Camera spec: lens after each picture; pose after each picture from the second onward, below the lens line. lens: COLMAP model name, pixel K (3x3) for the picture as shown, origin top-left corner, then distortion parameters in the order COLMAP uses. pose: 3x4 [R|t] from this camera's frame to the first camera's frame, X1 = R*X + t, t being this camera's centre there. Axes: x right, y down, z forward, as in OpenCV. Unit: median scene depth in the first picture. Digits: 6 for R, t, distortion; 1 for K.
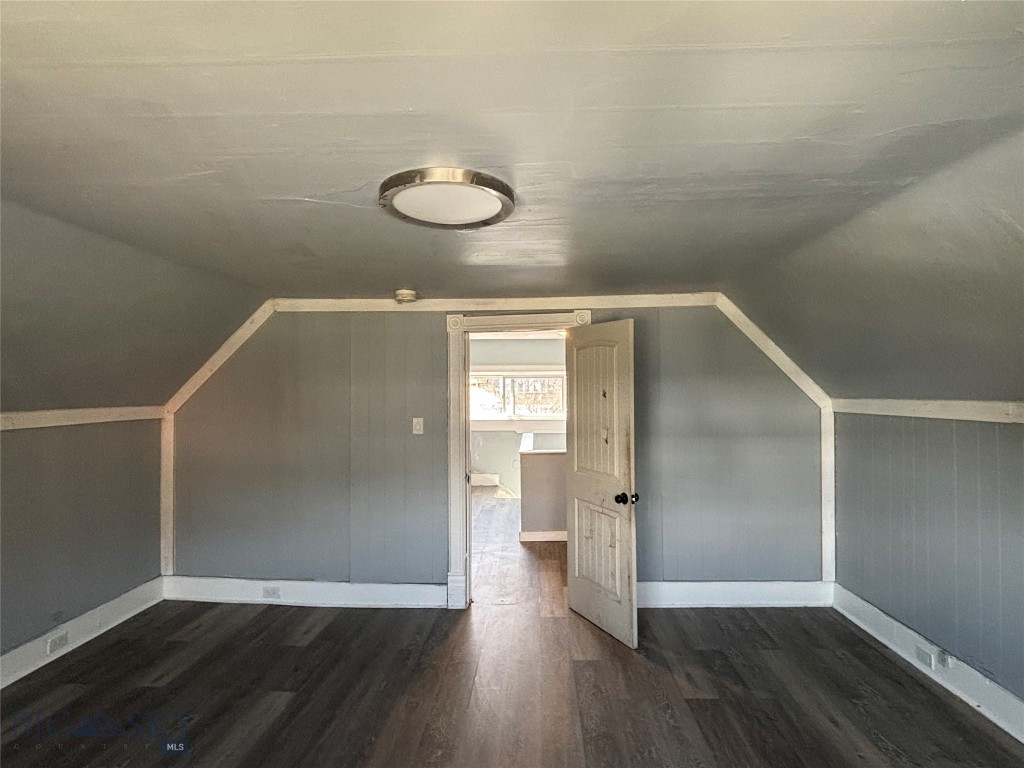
lens RADIAL K [[564.6, 0, 512.0], [0, 564.6, 384.0], [0, 0, 1]] dist [0.031914, -0.000905]
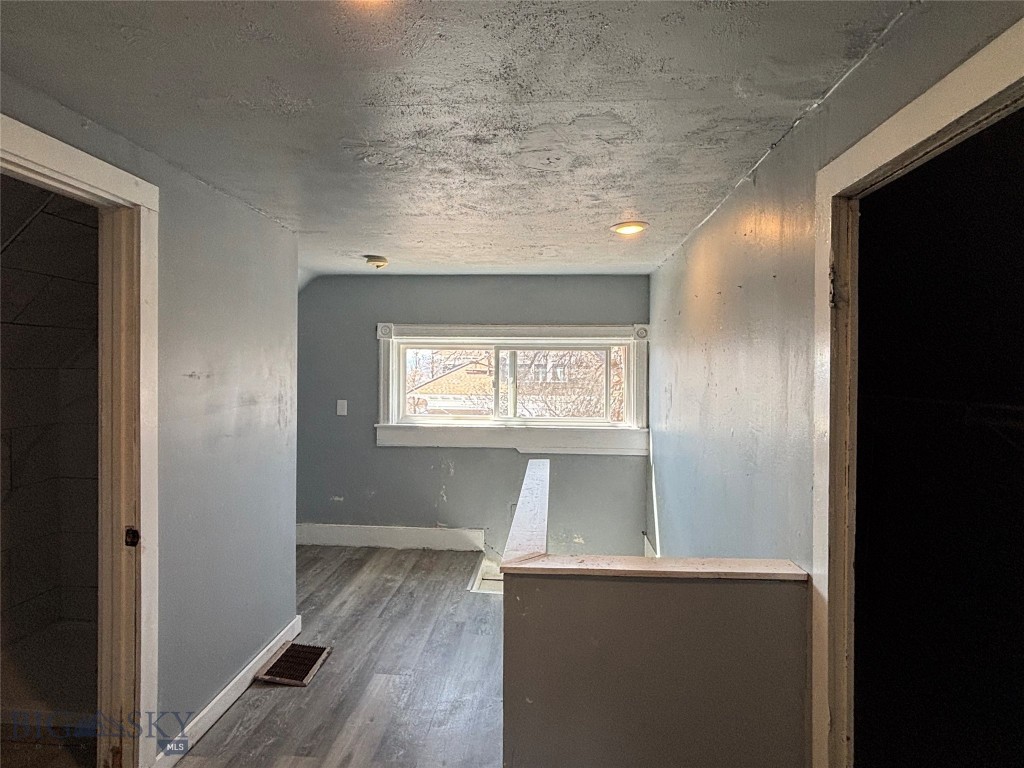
lens RADIAL K [[564.6, 0, 512.0], [0, 564.6, 384.0], [0, 0, 1]] dist [0.031914, -0.000905]
pose [[0.999405, 0.011242, -0.032600, 0.017915], [-0.010697, 0.999801, 0.016841, 0.013670], [0.032782, -0.016483, 0.999327, 0.465403]]
